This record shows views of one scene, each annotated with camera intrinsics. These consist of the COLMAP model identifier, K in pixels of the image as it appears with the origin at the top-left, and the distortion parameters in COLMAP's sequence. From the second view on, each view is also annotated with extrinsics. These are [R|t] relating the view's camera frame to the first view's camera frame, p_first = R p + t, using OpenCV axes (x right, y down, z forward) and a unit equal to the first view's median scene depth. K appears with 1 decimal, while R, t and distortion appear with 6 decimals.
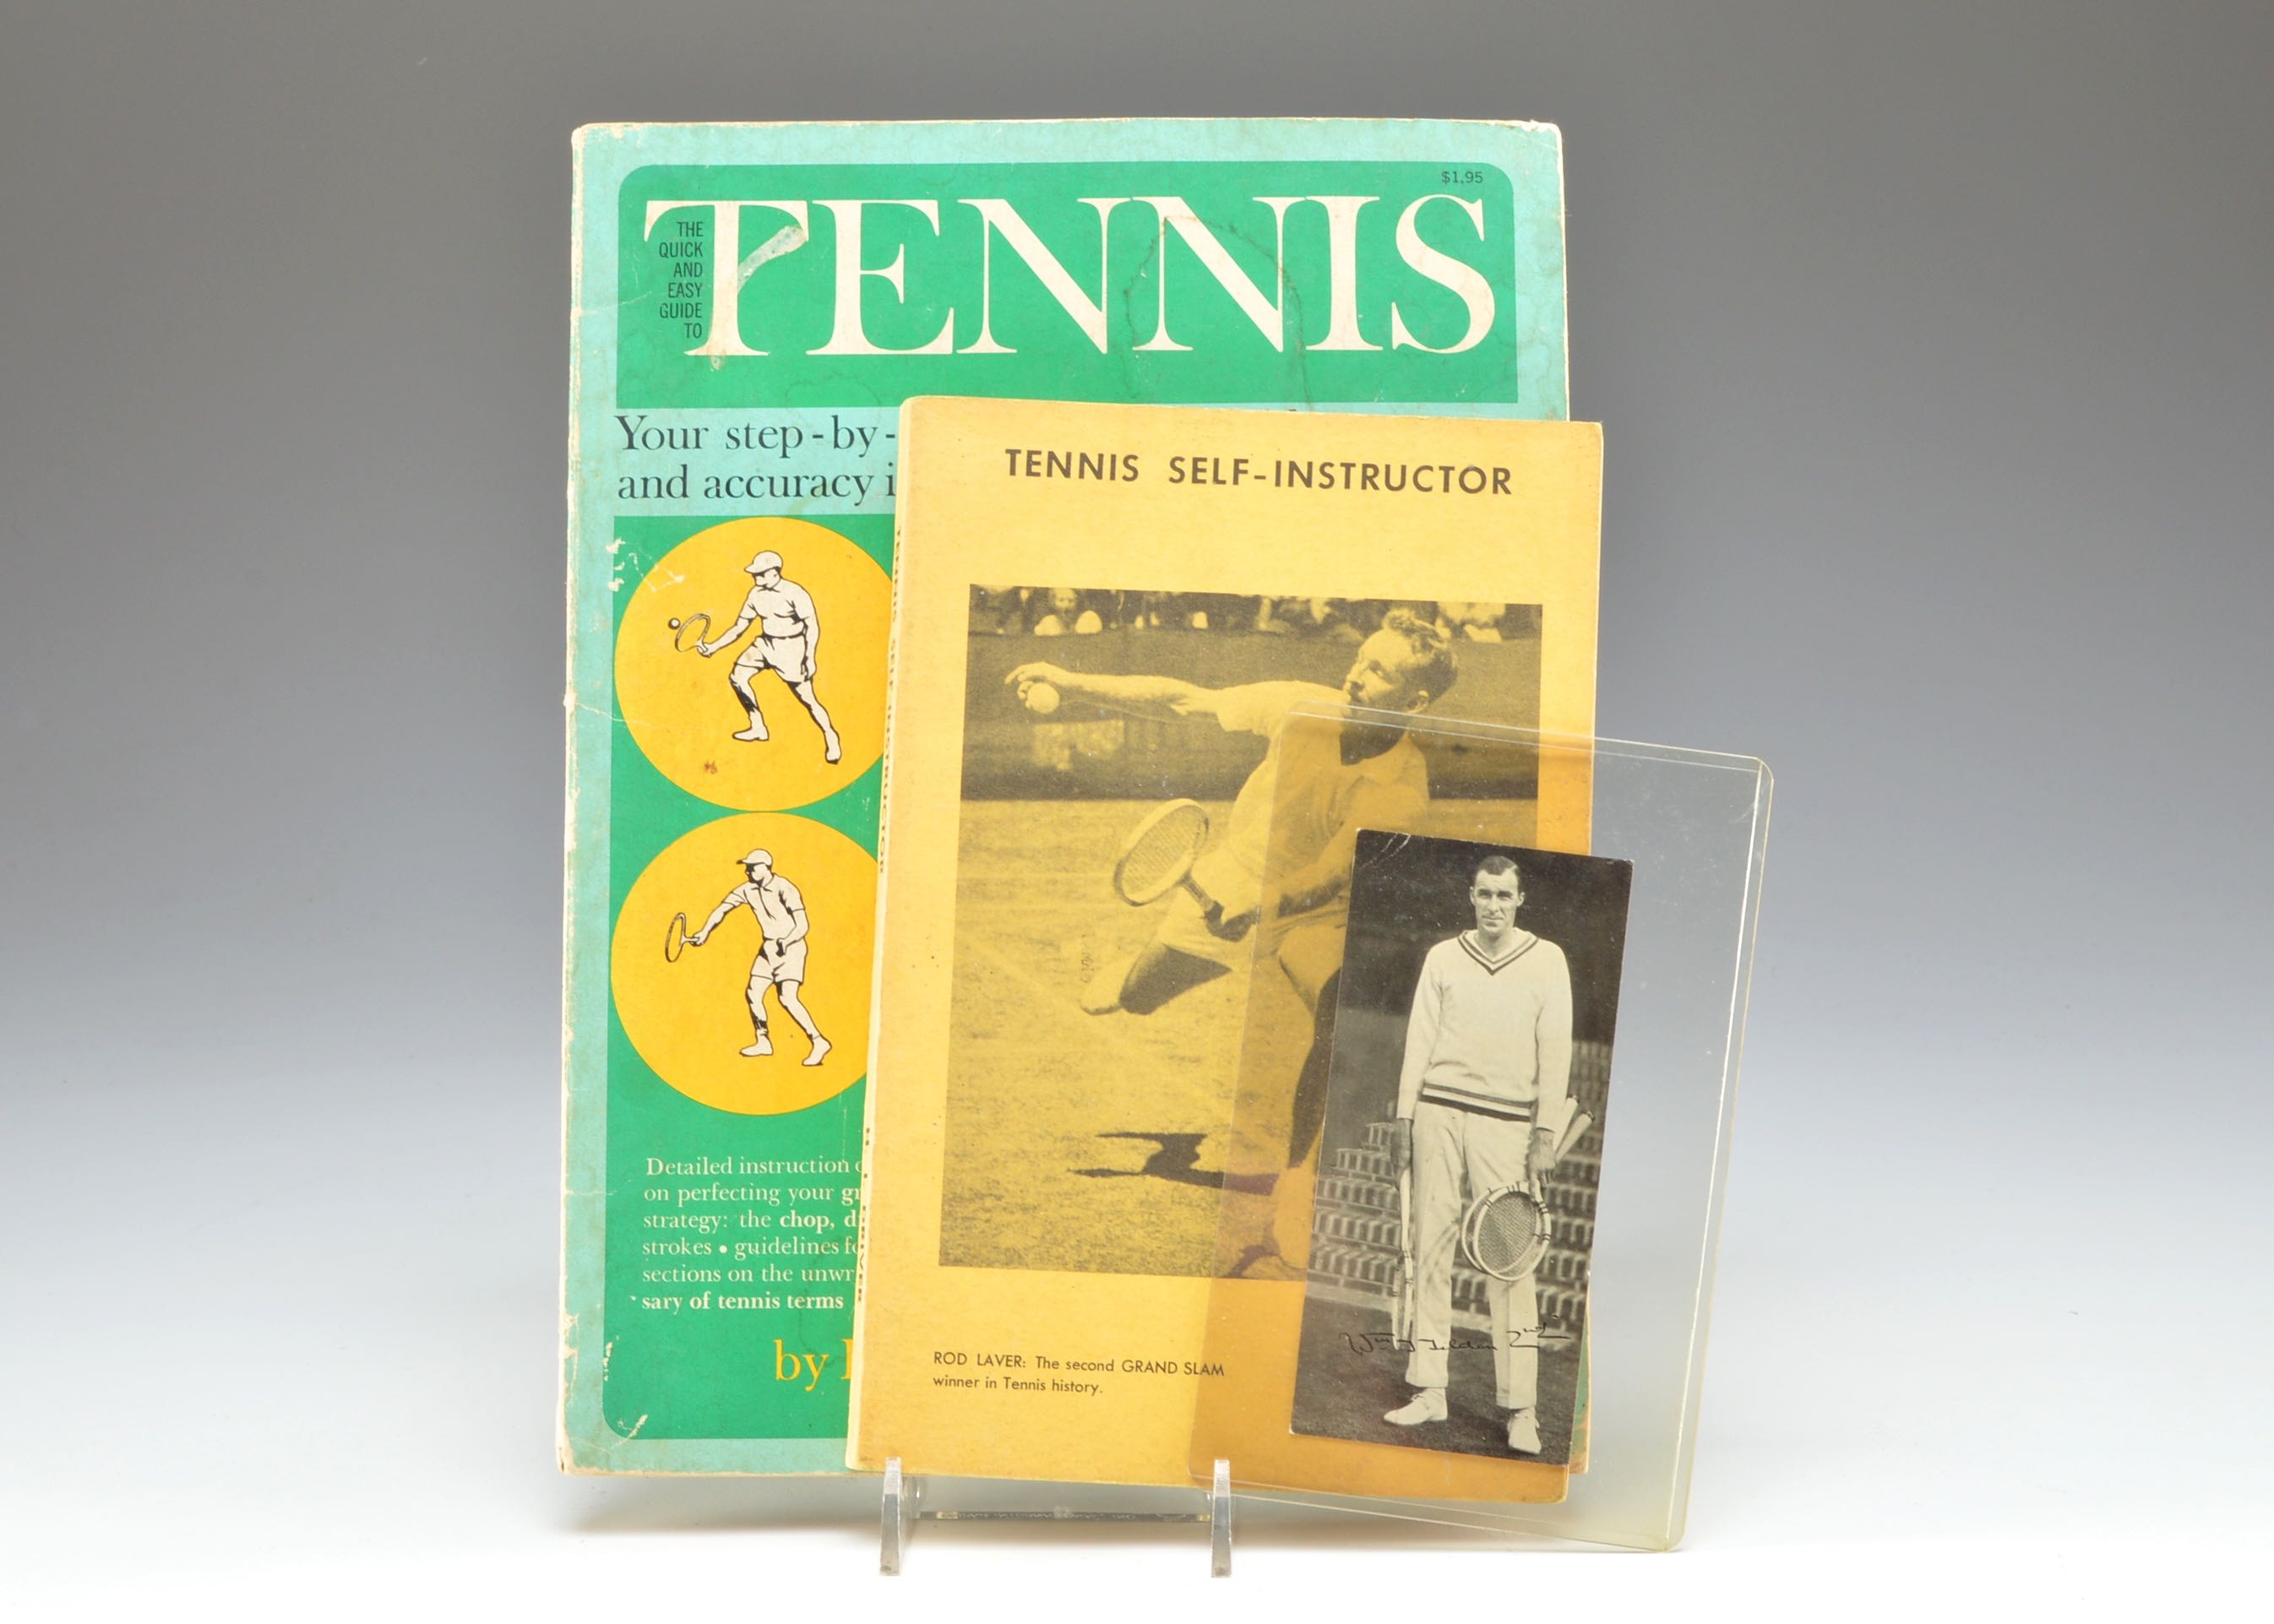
lens RADIAL K [[4656.9, 0, 1149.6], [0, 4656.9, 812.1], [0, 0, 1]] dist [-0.159283, 0.000000]
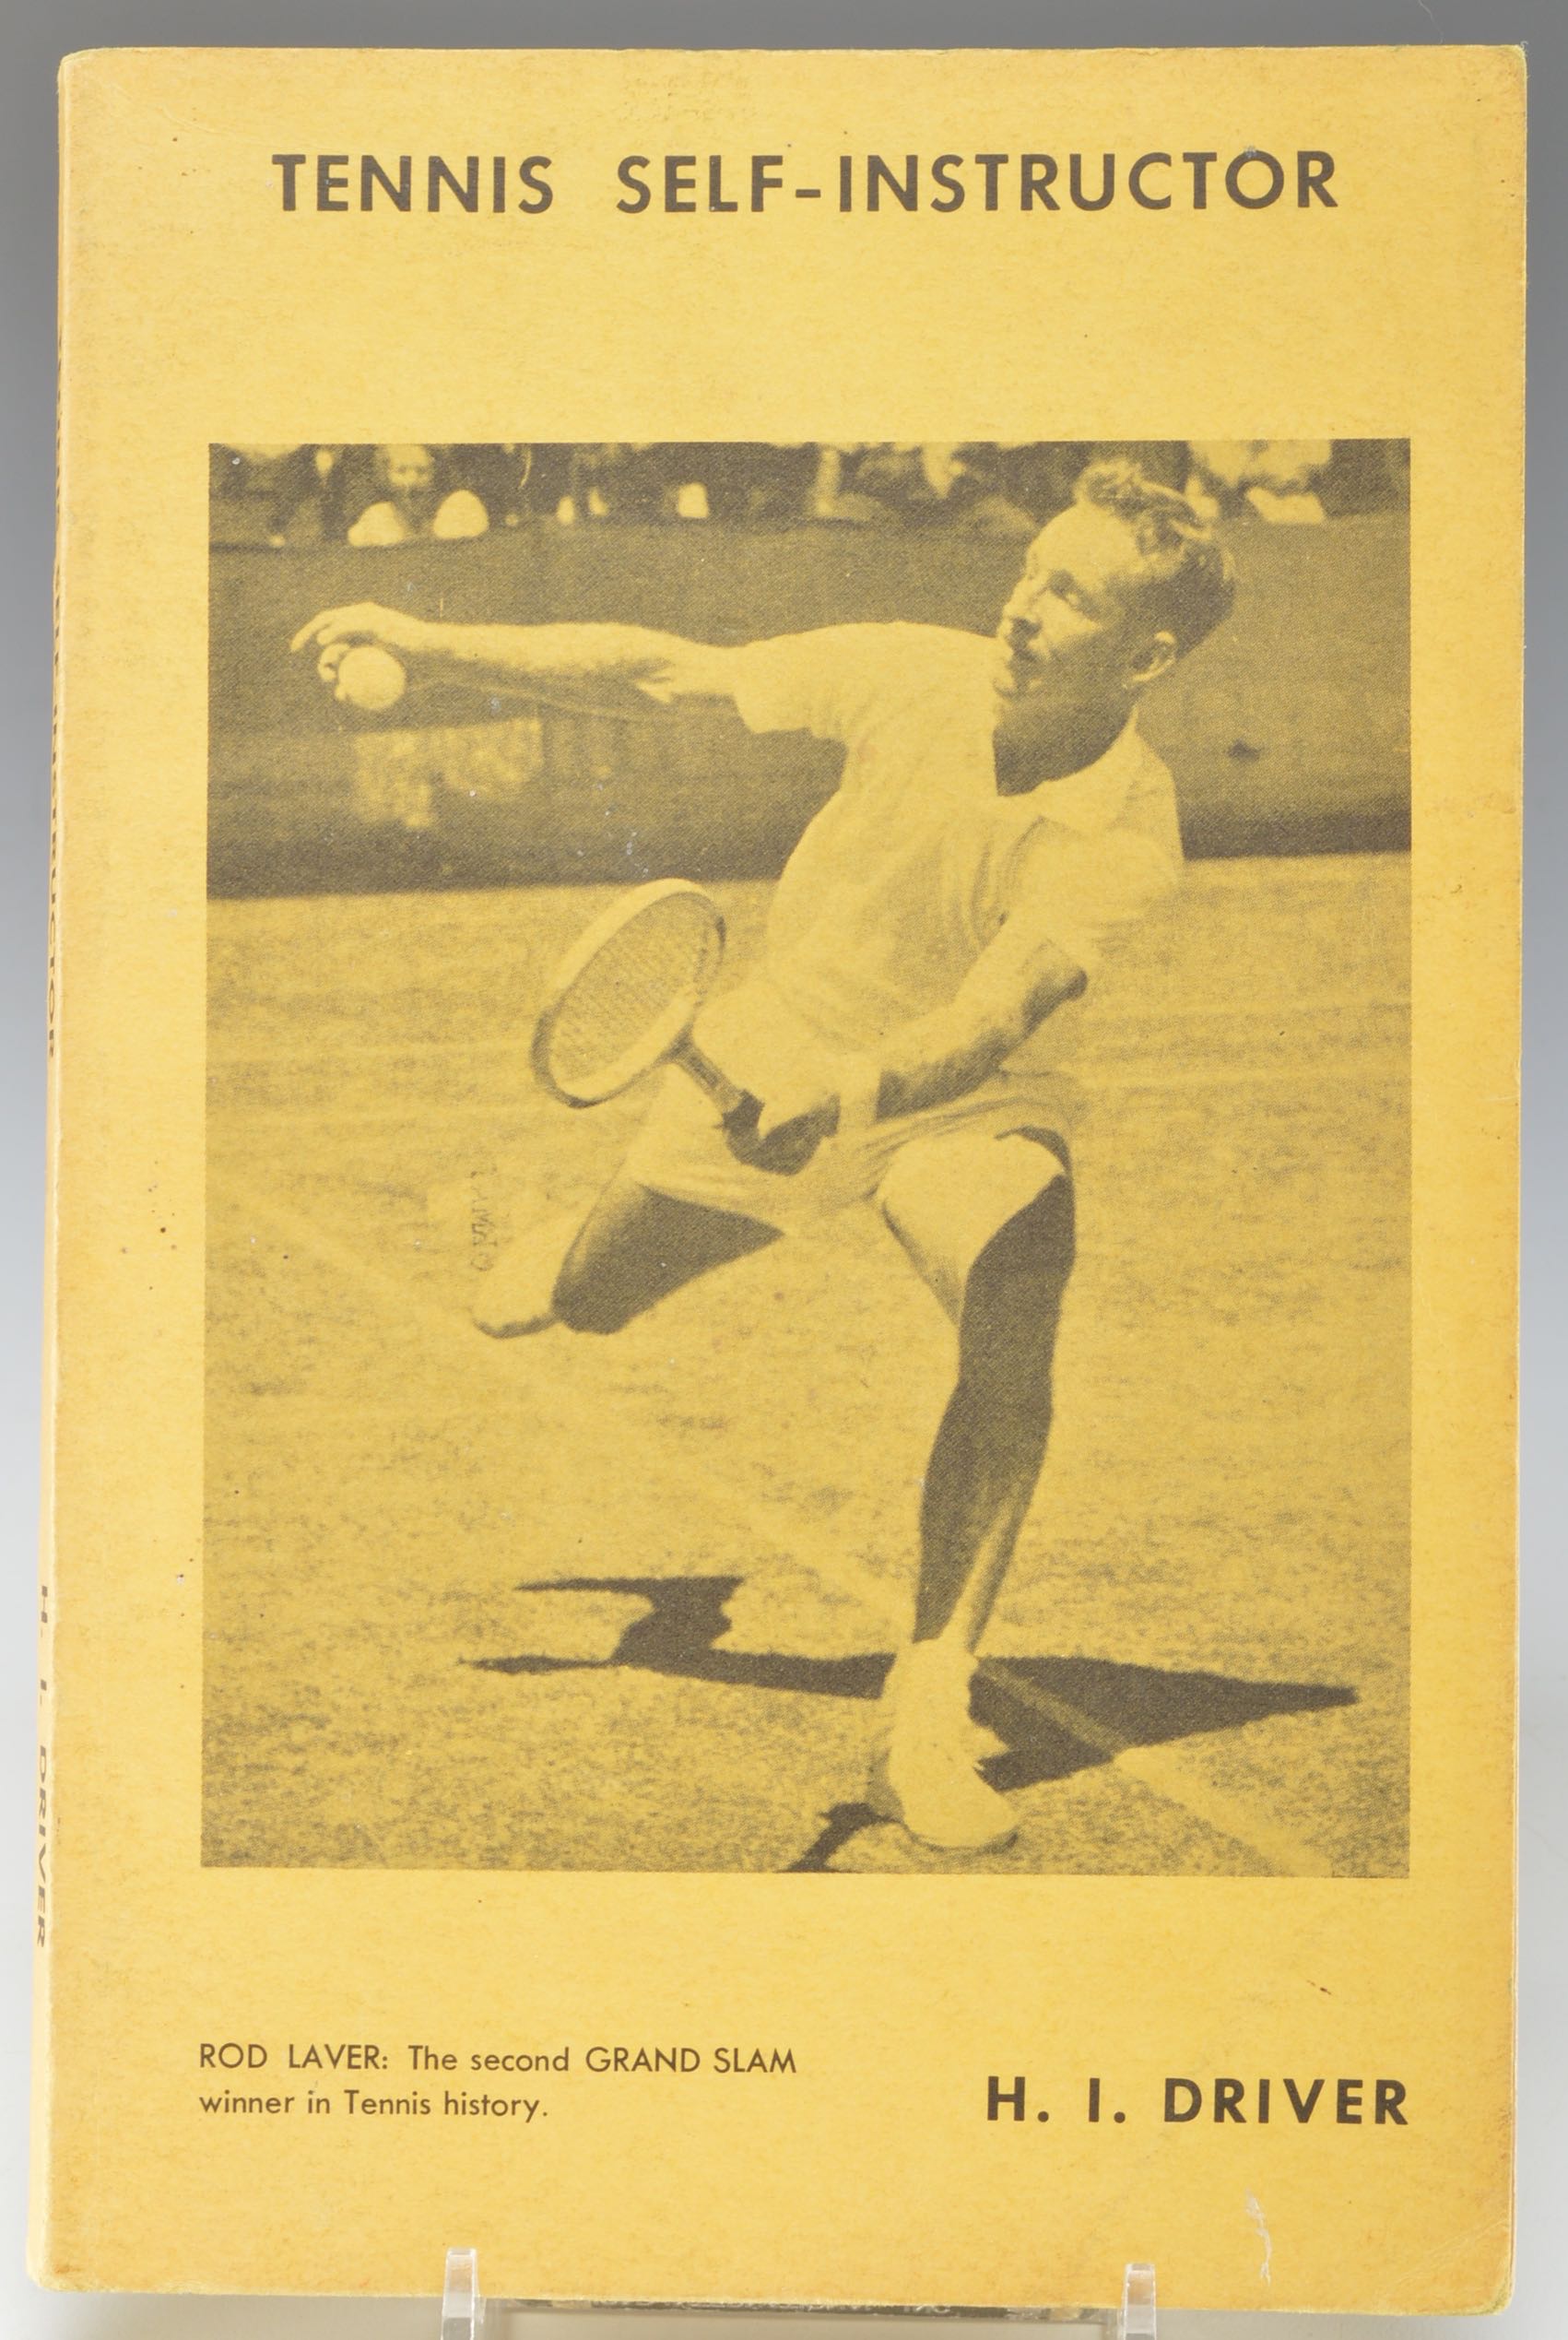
lens RADIAL K [[3921.8, 0, 796.1], [0, 3921.8, 1186.9], [0, 0, 1]] dist [0.000900, 0.000000]
pose [[0.999108, -0.036481, -0.021248, 0.027612], [0.038639, 0.992953, 0.112036, -0.016129], [0.017011, -0.112758, 0.993477, 0.595353]]
